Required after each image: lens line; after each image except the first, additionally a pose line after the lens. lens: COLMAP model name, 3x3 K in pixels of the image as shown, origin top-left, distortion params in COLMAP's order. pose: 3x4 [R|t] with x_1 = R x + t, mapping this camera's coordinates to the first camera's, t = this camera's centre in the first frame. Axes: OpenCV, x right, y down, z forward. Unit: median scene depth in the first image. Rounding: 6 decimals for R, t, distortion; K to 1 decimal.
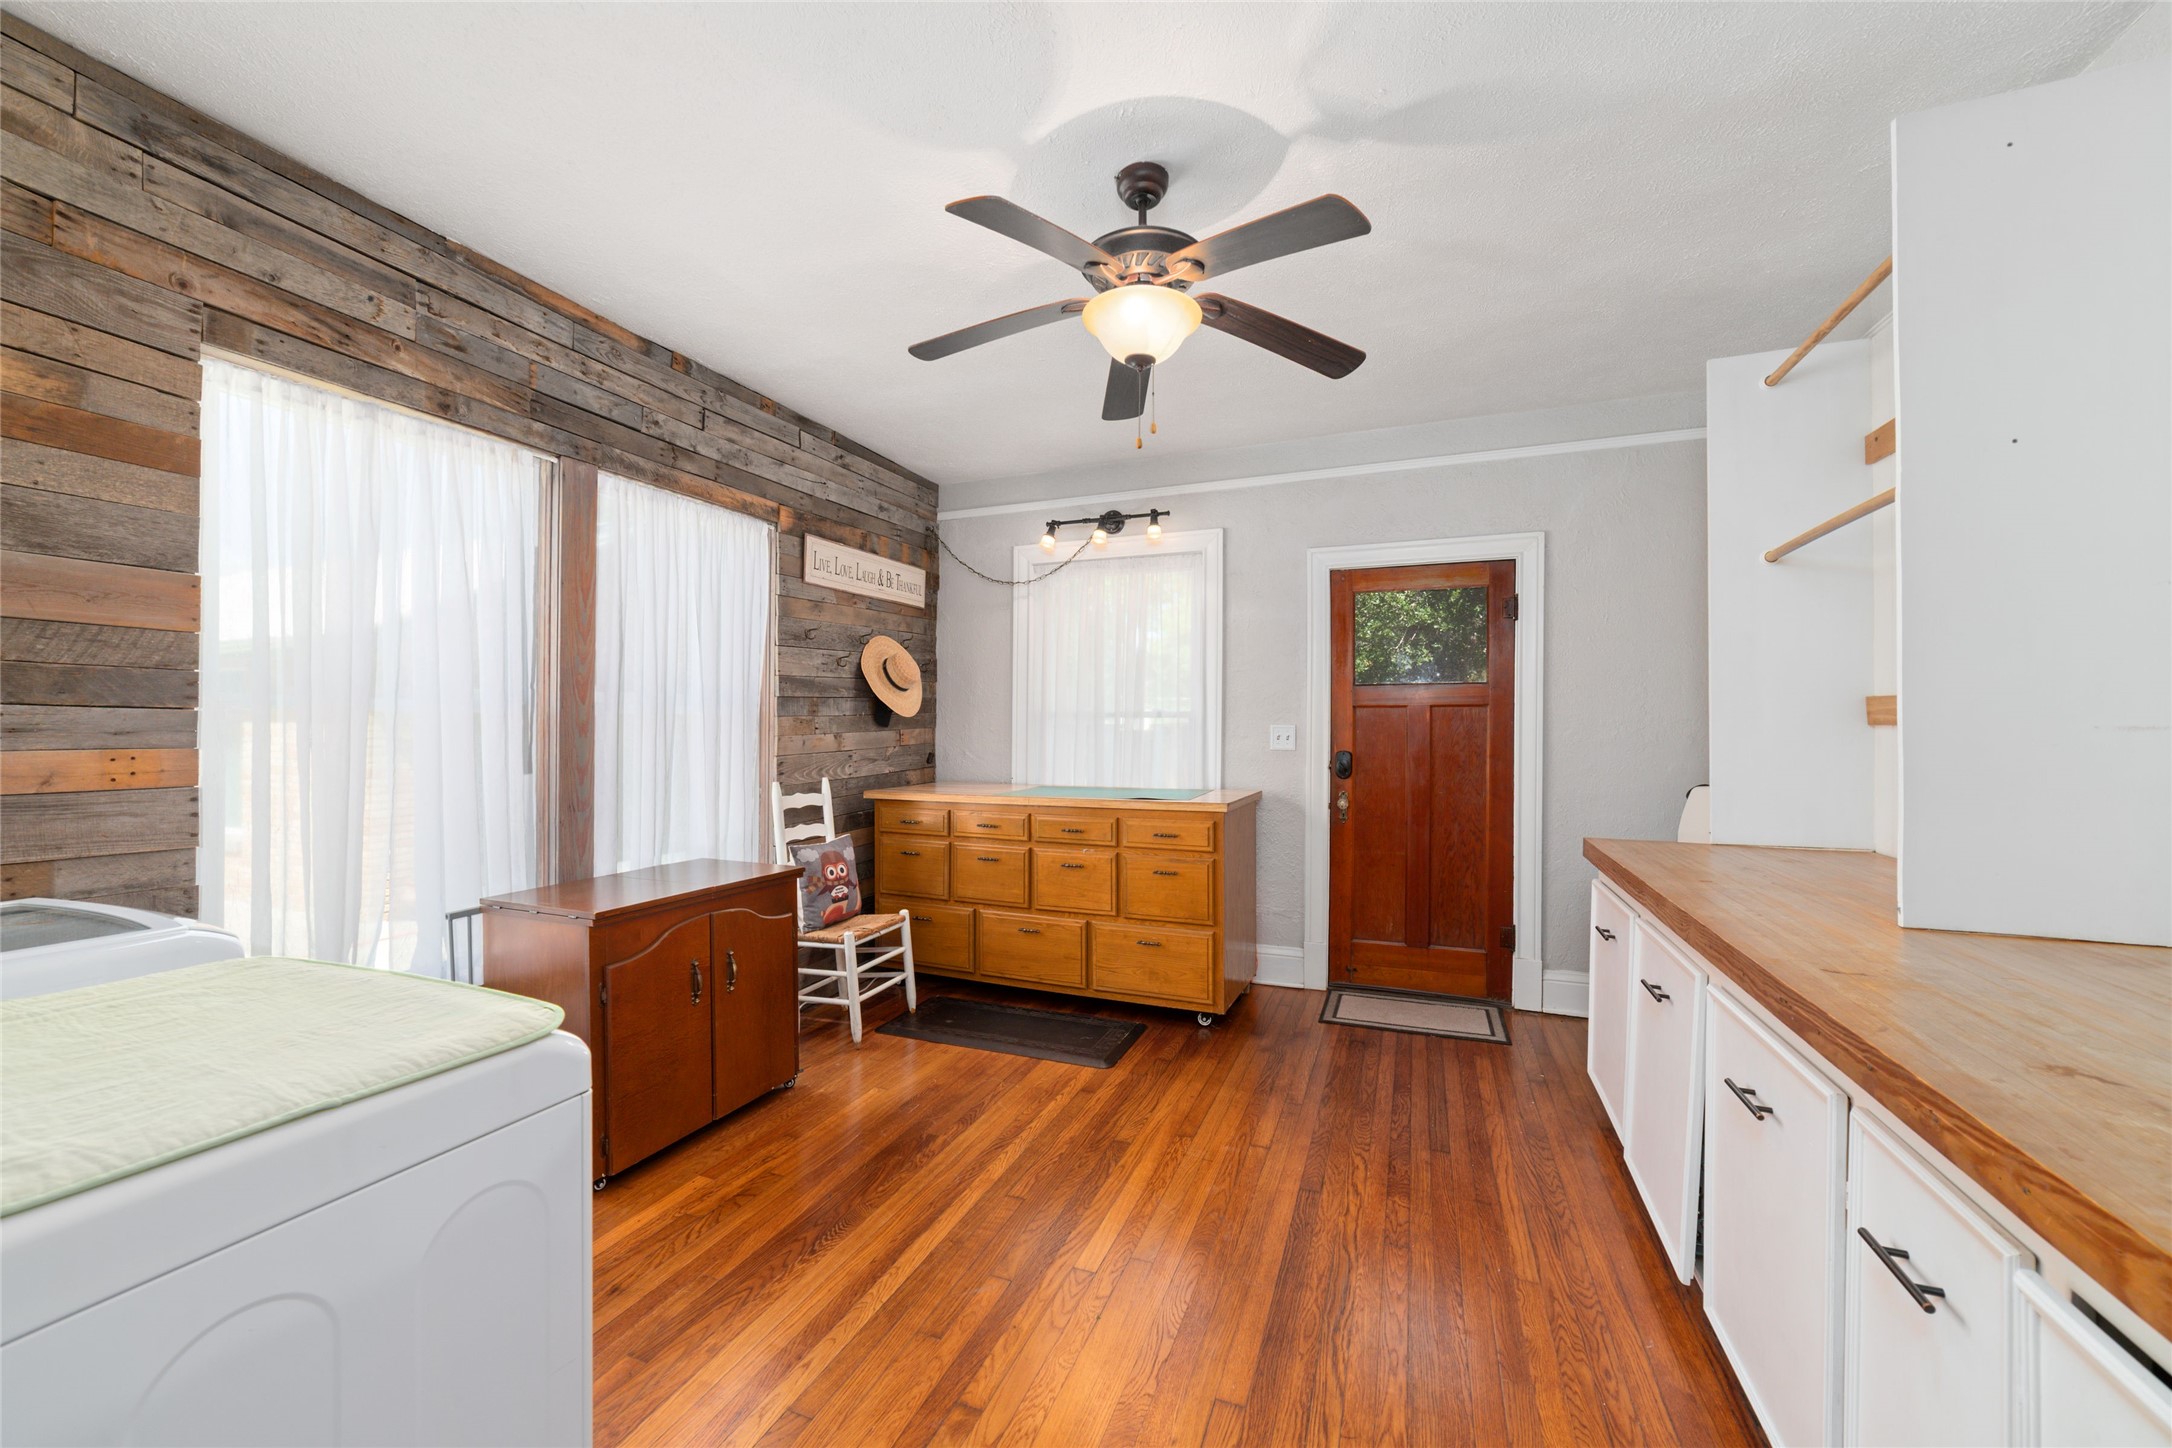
lens RADIAL K [[834.6, 0, 1090.5], [0, 834.6, 723.3], [0, 0, 1]] dist [-0.016109, 0.002695]
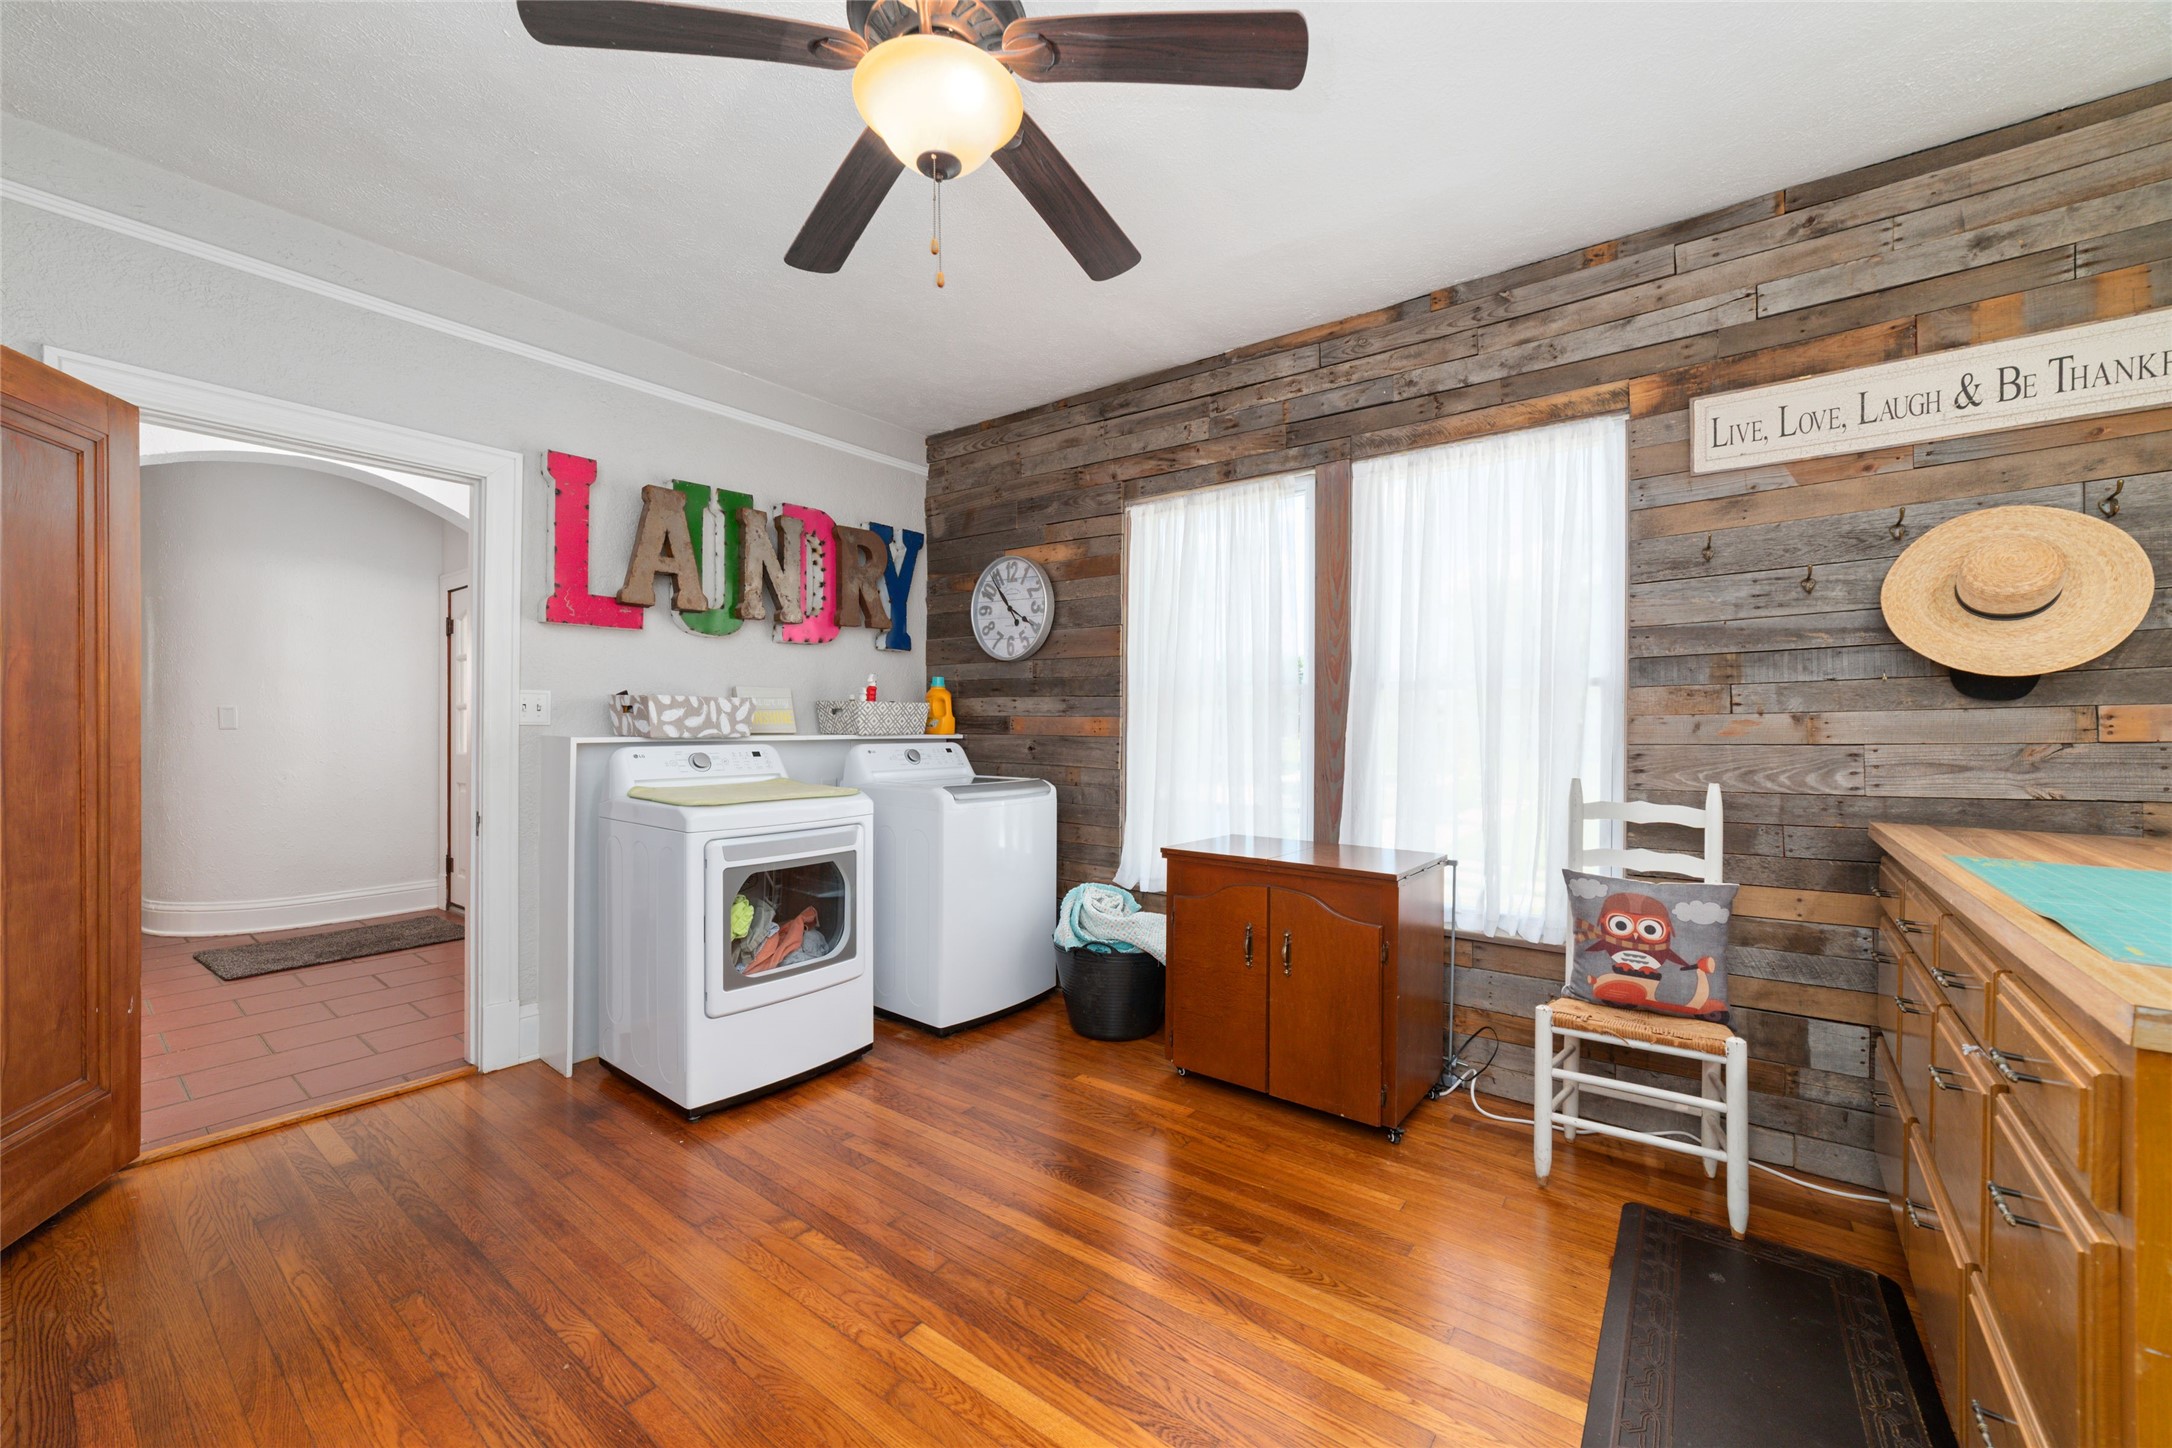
lens RADIAL K [[834.6, 0, 1091.7], [0, 834.6, 722.4], [0, 0, 1]] dist [-0.016109, 0.002695]
pose [[-0.268298, -0.002131, -0.963334, 0.419268], [-0.002916, 0.999995, -0.001400, 0.023963], [0.963332, 0.002433, -0.268303, 0.779860]]
